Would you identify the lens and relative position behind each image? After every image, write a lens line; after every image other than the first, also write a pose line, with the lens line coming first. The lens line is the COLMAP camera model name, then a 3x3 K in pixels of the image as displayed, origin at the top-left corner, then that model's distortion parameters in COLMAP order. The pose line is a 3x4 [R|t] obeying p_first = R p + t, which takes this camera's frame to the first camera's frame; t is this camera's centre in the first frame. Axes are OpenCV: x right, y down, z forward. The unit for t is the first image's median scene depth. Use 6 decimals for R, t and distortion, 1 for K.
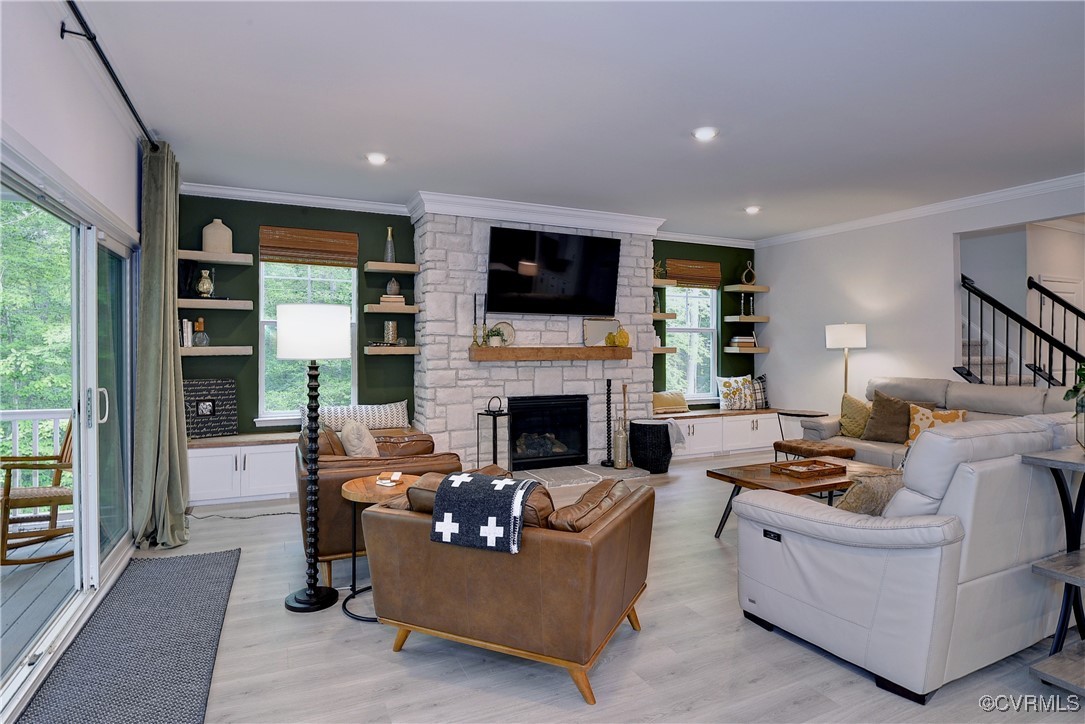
lens RADIAL K [[570.1, 0, 545.6], [0, 570.1, 360.9], [0, 0, 1]] dist [-0.013872, -0.001811]
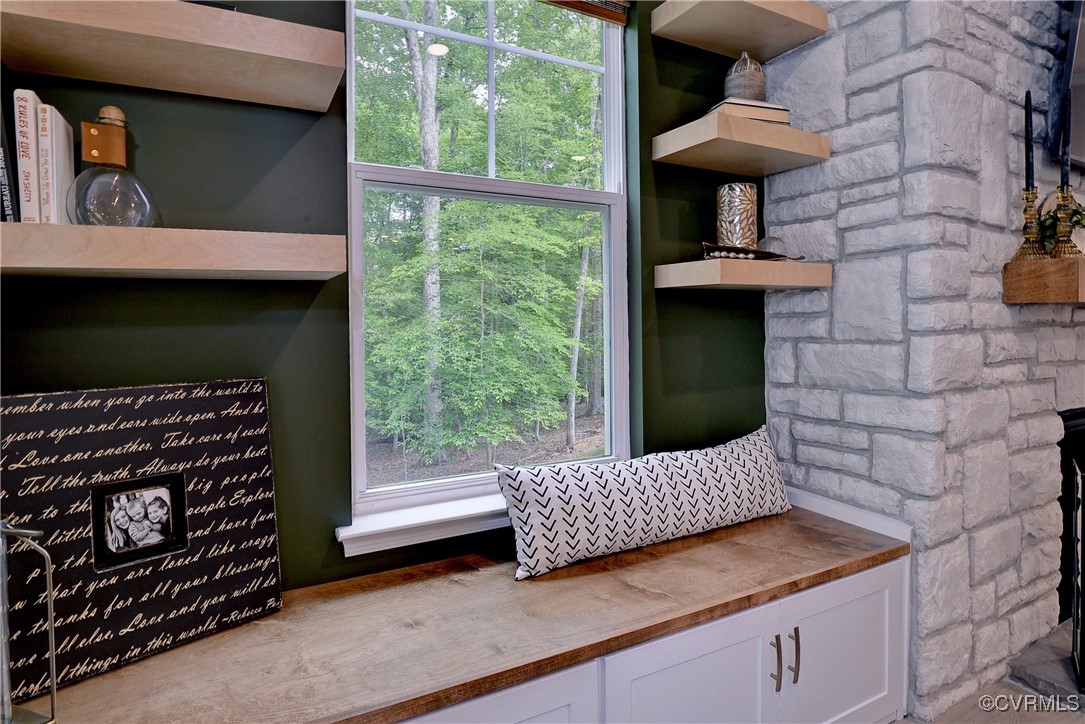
lens RADIAL K [[570.1, 0, 539.2], [0, 570.1, 336.7], [0, 0, 1]] dist [-0.013872, -0.001811]
pose [[0.998910, -0.010737, 0.045424, -0.411530], [0.010270, 0.999892, 0.010511, 0.011688], [-0.045532, -0.010033, 0.998912, 0.701659]]
